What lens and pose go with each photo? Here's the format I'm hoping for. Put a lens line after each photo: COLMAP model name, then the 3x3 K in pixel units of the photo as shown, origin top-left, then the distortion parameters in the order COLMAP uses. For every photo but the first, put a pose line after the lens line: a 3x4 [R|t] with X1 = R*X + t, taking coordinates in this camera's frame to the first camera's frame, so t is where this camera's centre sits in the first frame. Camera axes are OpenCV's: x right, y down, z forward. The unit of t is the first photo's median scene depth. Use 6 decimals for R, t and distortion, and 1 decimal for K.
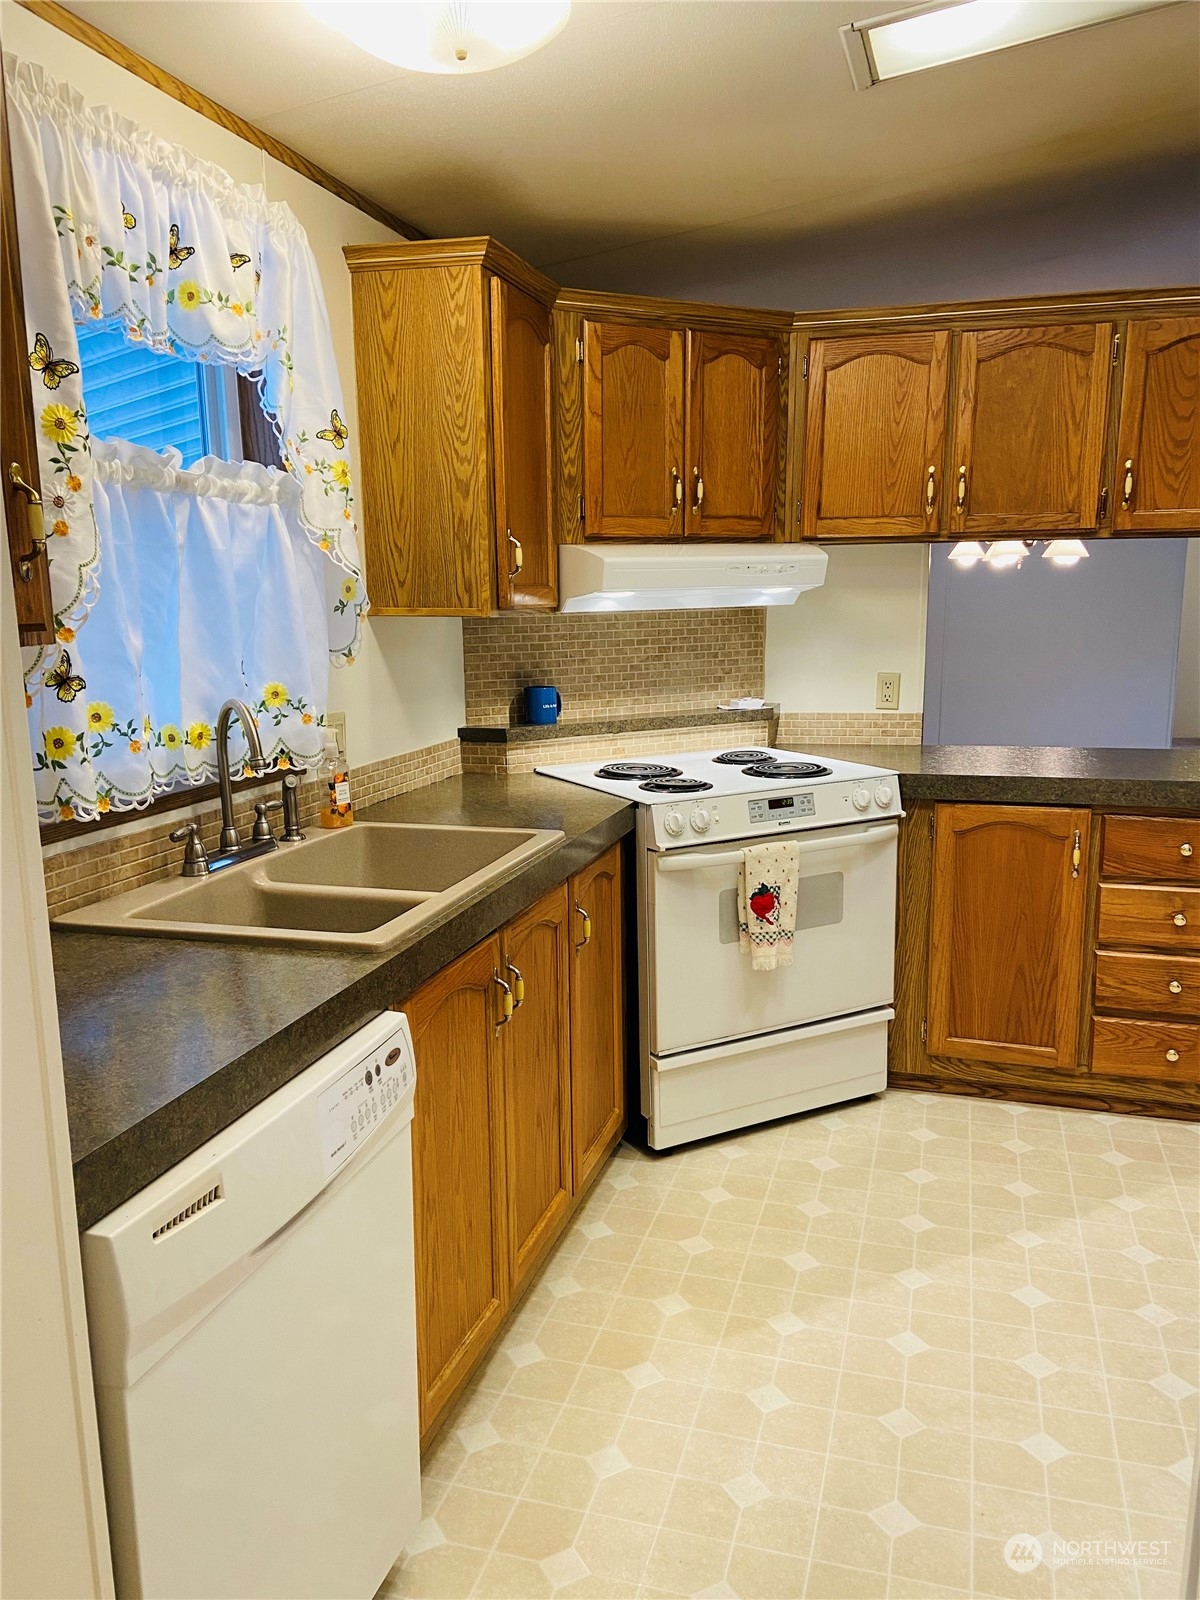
lens RADIAL K [[1215.2, 0, 601.5], [0, 1215.2, 805.1], [0, 0, 1]] dist [0.099917, -0.102232]
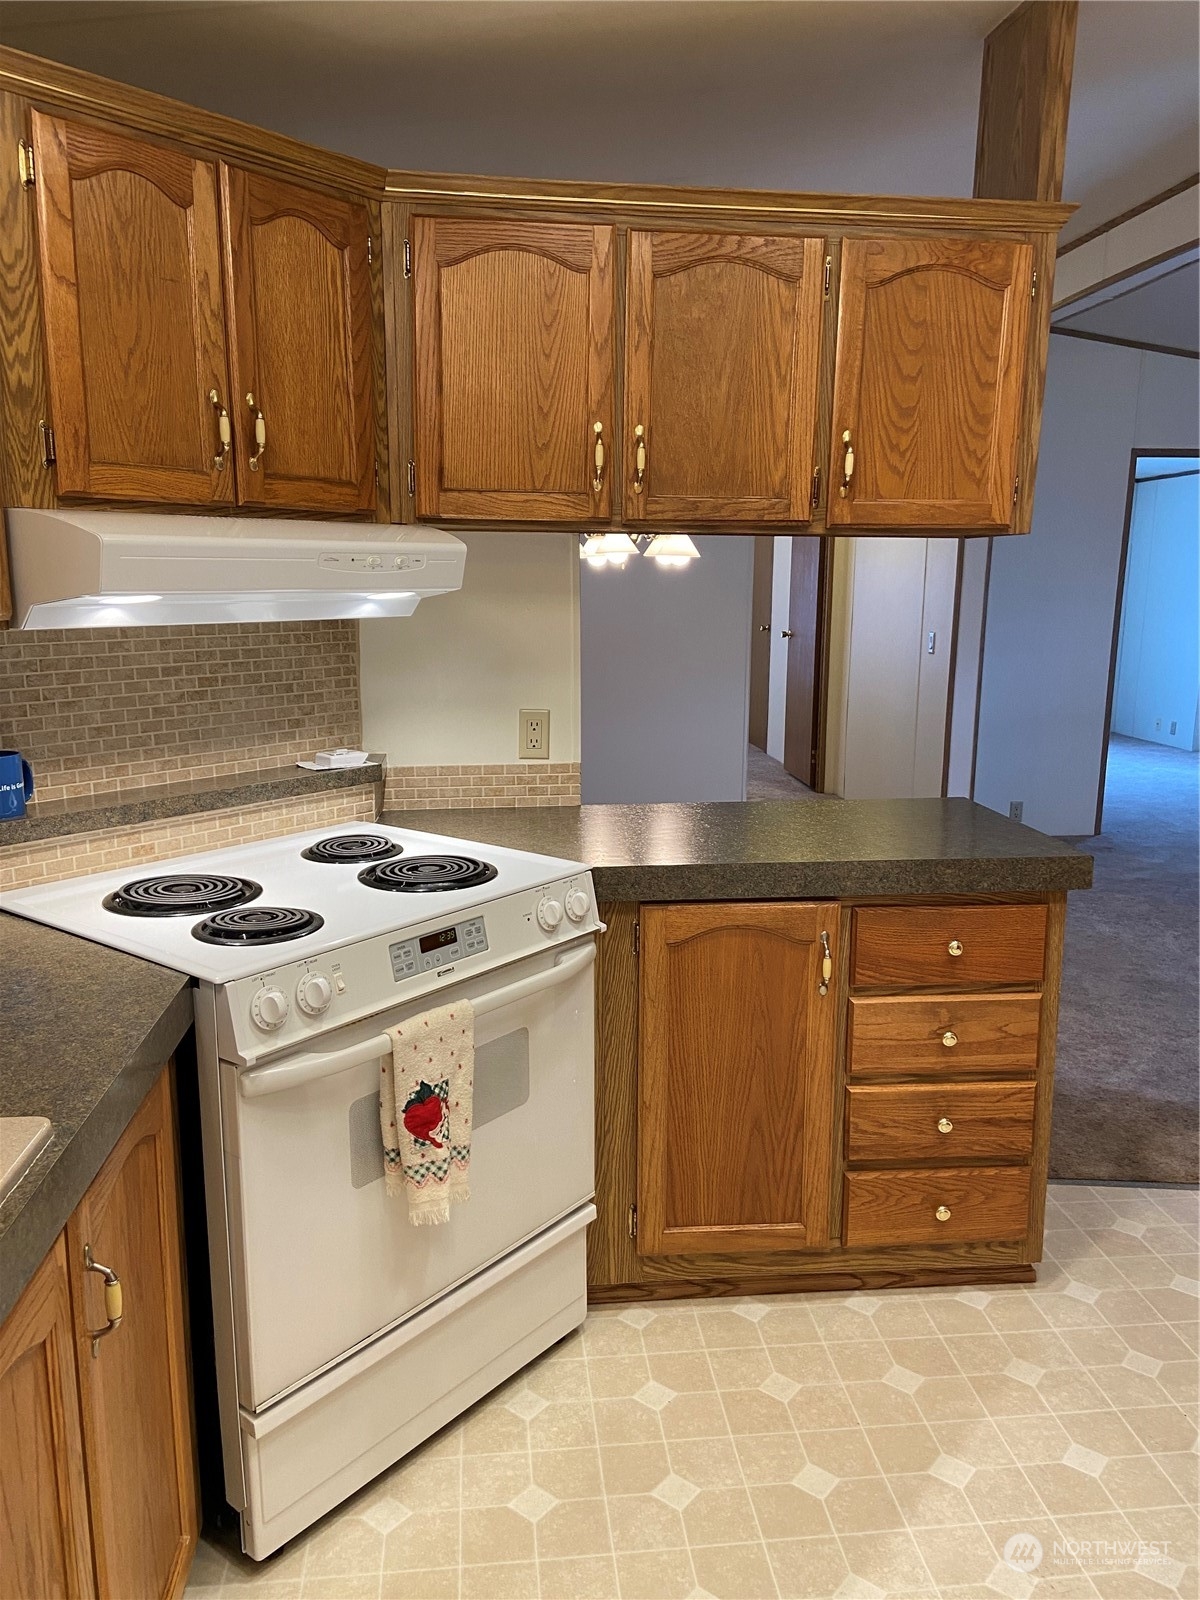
lens RADIAL K [[1215.2, 0, 610.9], [0, 1215.2, 810.1], [0, 0, 1]] dist [0.099917, -0.102232]
pose [[0.921465, -0.057360, 0.384203, -0.006509], [0.053001, 0.998354, 0.021934, -0.071952], [-0.384829, 0.000151, 0.922988, 0.364087]]
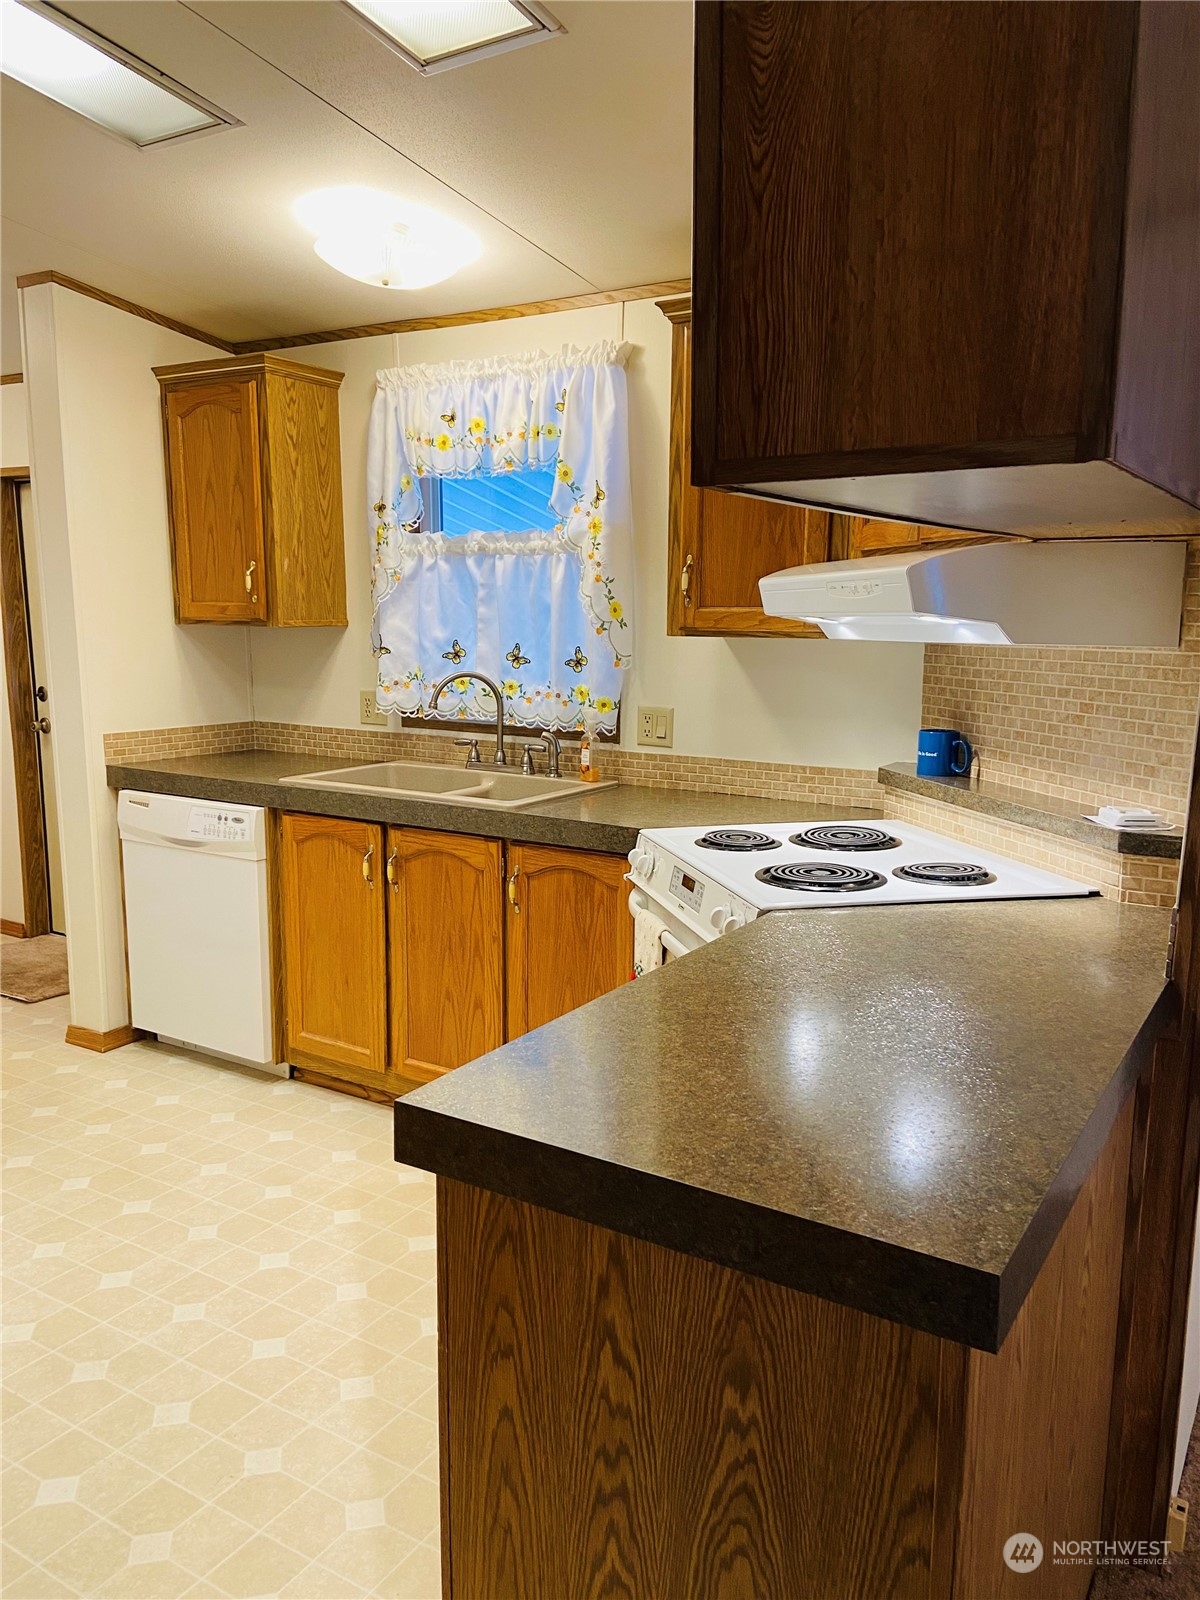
lens RADIAL K [[1215.2, 0, 601.7], [0, 1215.2, 809.9], [0, 0, 1]] dist [0.099917, -0.102232]
pose [[-0.266633, 0.166768, -0.949261, 0.857358], [-0.172695, 0.960710, 0.217286, -0.198235], [0.948200, 0.221868, -0.227357, 1.048037]]
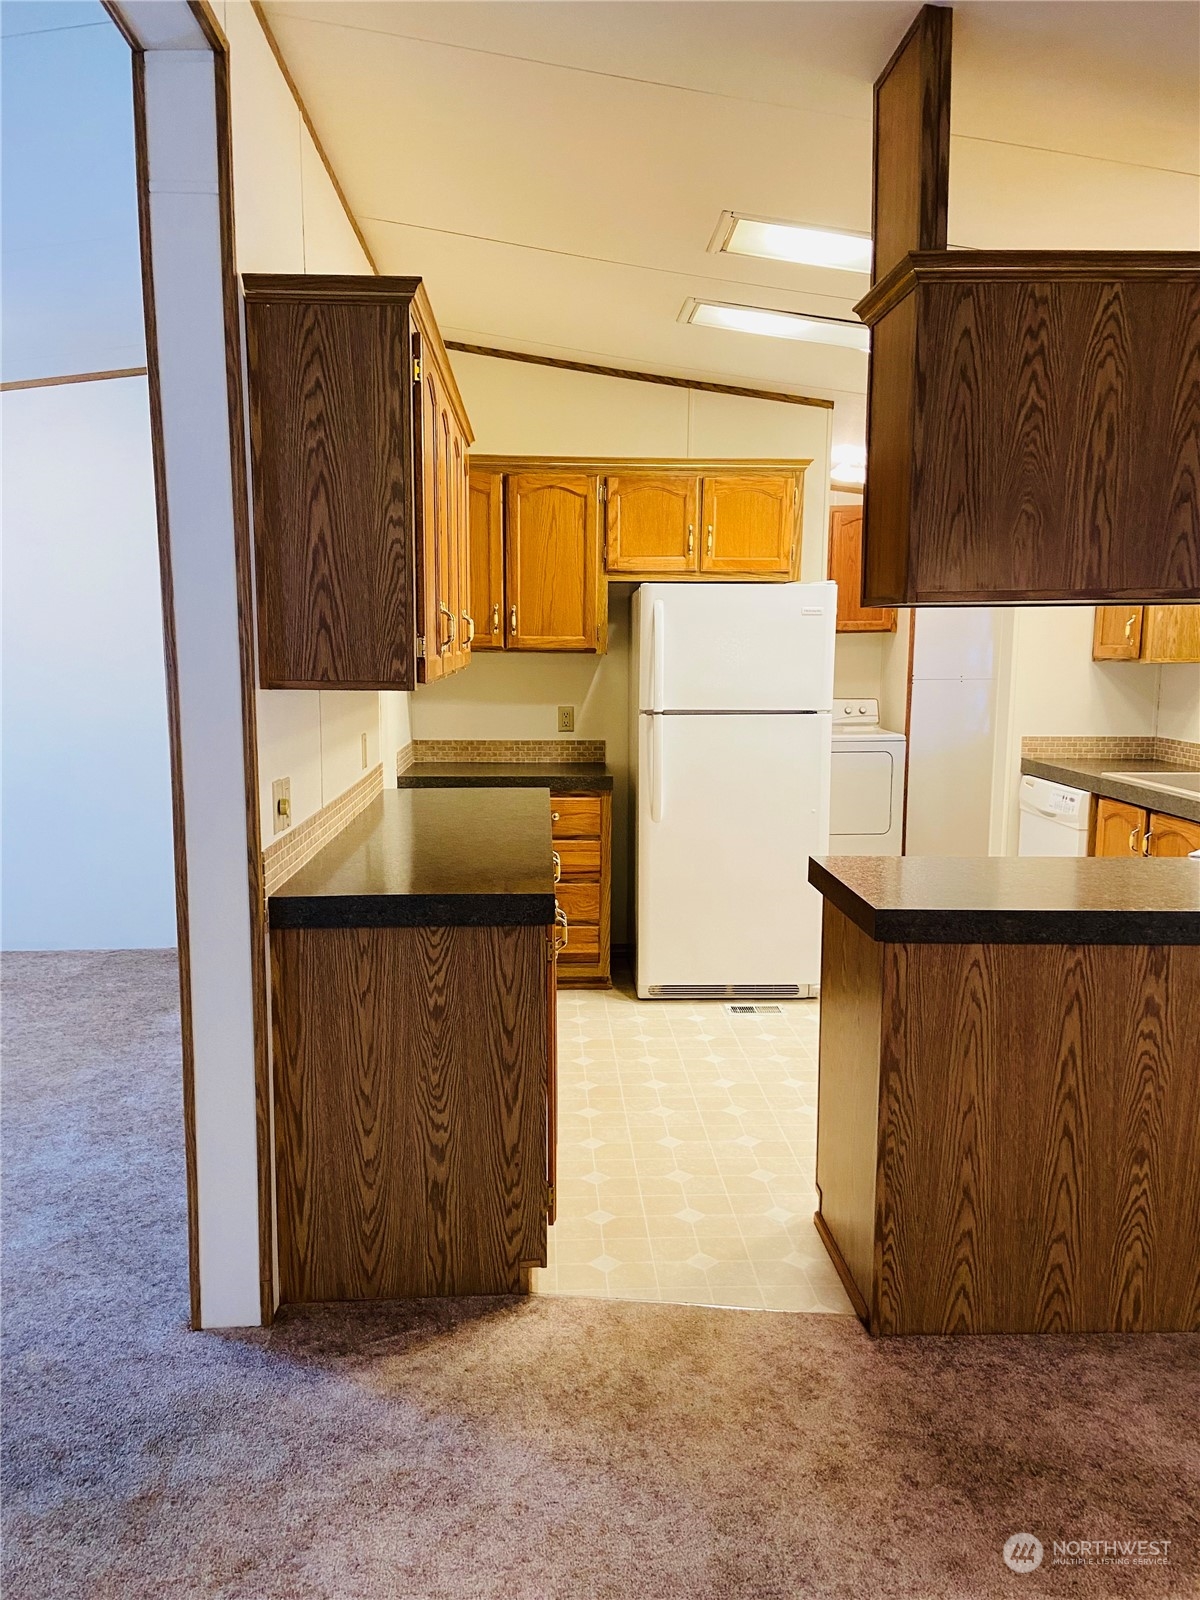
lens RADIAL K [[1215.2, 0, 598.8], [0, 1215.2, 797.9], [0, 0, 1]] dist [0.099917, -0.102232]
pose [[-0.944641, 0.049472, -0.324356, 0.969152], [-0.050982, 0.954429, 0.294051, -0.321521], [0.324122, 0.294308, -0.899070, 1.689273]]
